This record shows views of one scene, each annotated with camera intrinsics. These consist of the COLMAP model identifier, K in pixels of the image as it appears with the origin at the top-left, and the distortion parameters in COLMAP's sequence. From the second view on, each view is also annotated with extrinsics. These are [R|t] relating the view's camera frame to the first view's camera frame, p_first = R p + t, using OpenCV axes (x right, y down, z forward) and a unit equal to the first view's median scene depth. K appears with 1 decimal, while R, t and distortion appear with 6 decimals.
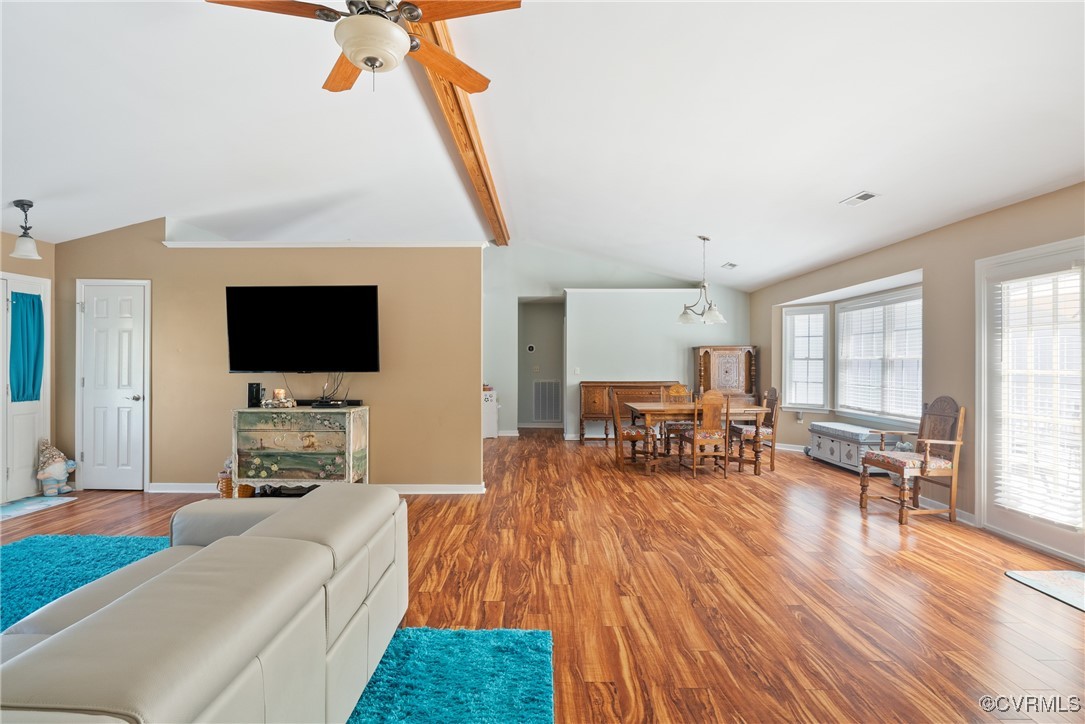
lens RADIAL K [[540.7, 0, 542.5], [0, 540.7, 362.0], [0, 0, 1]] dist [-0.002234, 0.000243]
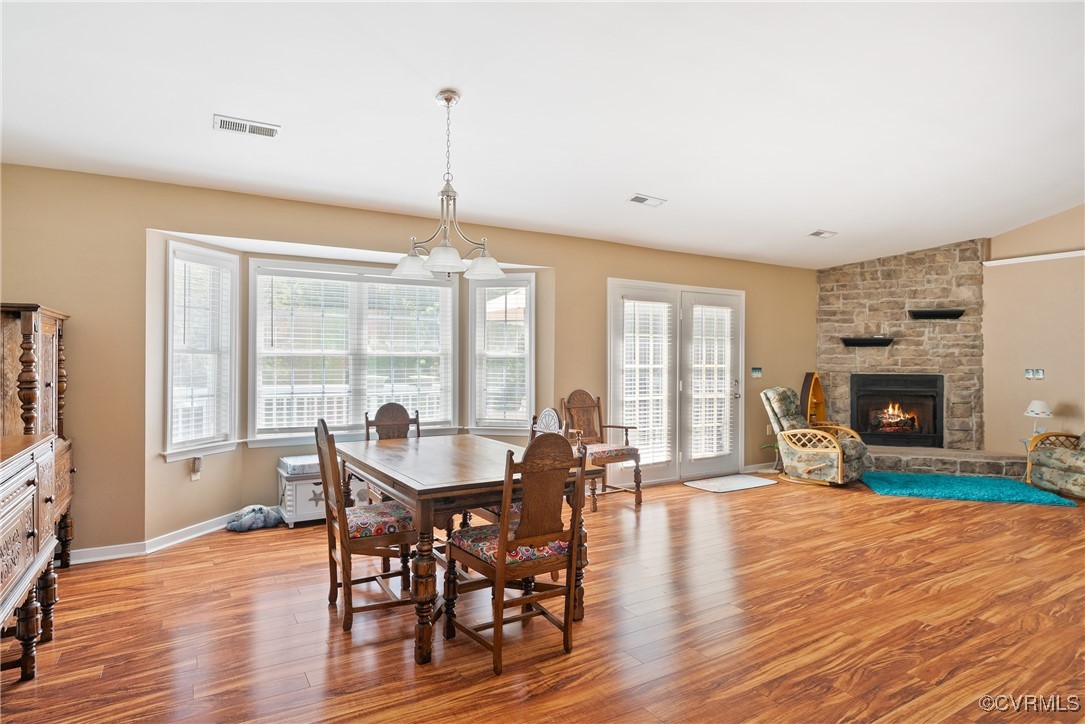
lens RADIAL K [[597.9, 0, 542.5], [0, 597.9, 362.0], [0, 0, 1]] dist [-0.004464, 0.001183]
pose [[-0.519115, -0.009632, 0.854650, -0.268037], [-0.004712, 0.999954, 0.008407, -0.003864], [-0.854691, 0.000337, -0.519136, 1.661885]]
